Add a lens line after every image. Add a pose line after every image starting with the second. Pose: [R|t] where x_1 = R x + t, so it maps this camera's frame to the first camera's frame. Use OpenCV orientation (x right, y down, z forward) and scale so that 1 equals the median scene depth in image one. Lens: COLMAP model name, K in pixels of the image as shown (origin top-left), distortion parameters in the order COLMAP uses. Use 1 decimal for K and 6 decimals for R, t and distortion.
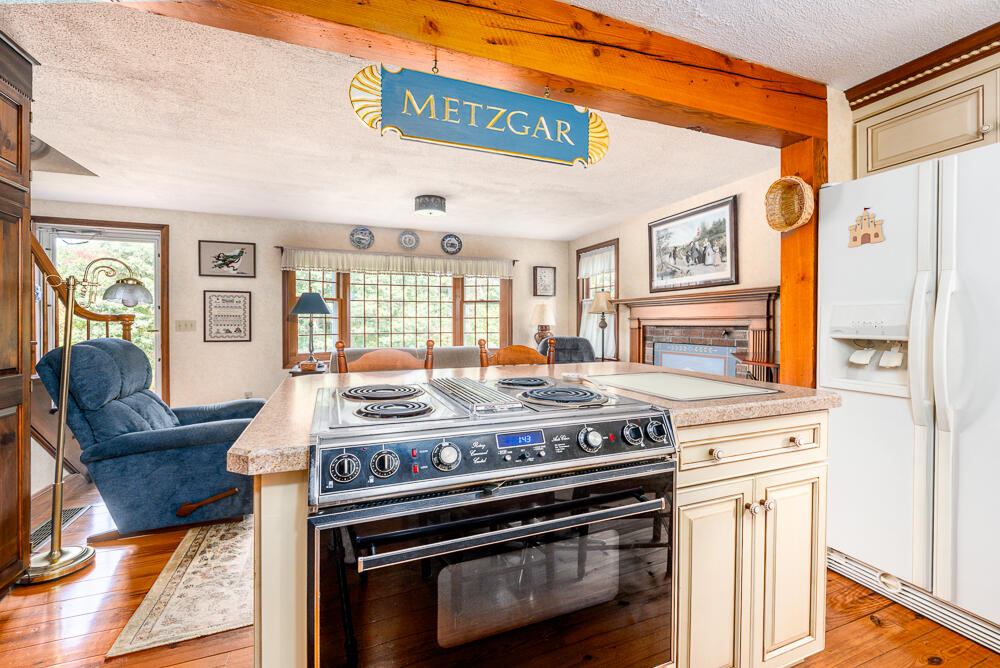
lens RADIAL K [[441.9, 0, 533.8], [0, 441.9, 322.3], [0, 0, 1]] dist [-0.006754, -0.000781]
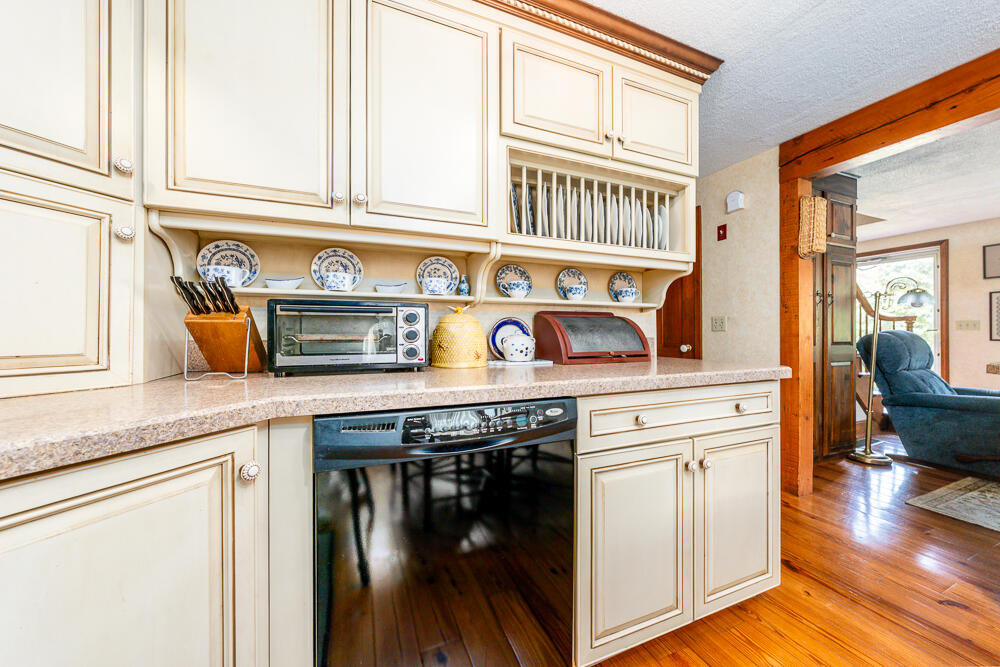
lens RADIAL K [[360.0, 0, 498.3], [0, 360.0, 333.3], [0, 0, 1]] dist [-0.003718, 0.000959]
pose [[-0.018884, 0.004440, -0.999812, 0.191157], [0.005147, 0.999977, 0.004343, 0.023398], [0.999808, -0.005064, -0.018907, -0.234402]]
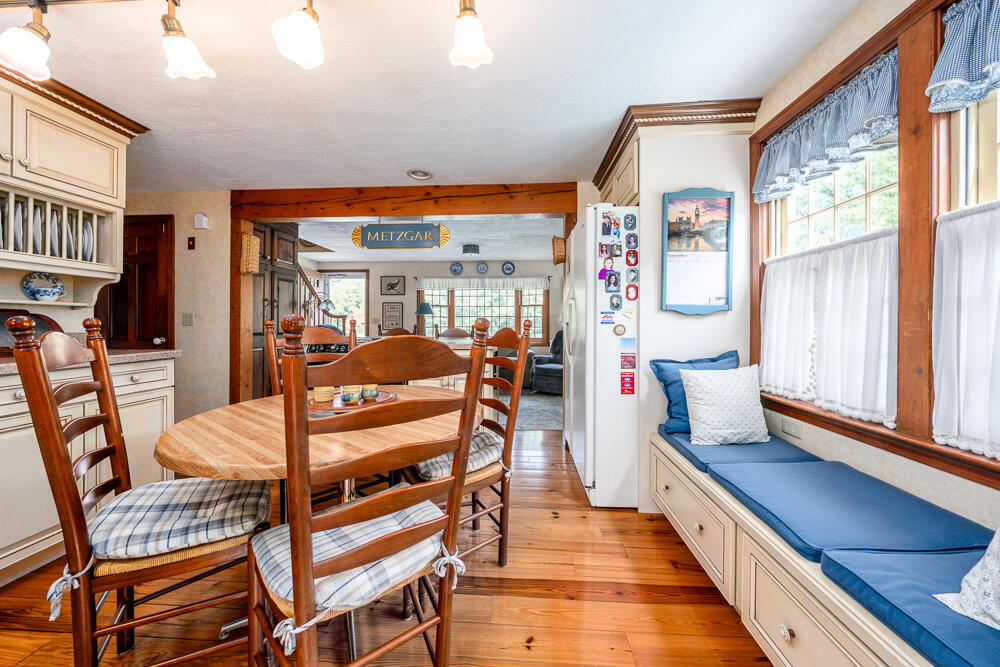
lens RADIAL K [[360.0, 0, 474.6], [0, 360.0, 325.5], [0, 0, 1]] dist [-0.003718, 0.000959]
pose [[0.876640, 0.005916, -0.481110, 0.473066], [-0.001949, 0.999960, 0.008744, 0.016348], [0.481143, -0.006728, 0.876617, -0.232225]]
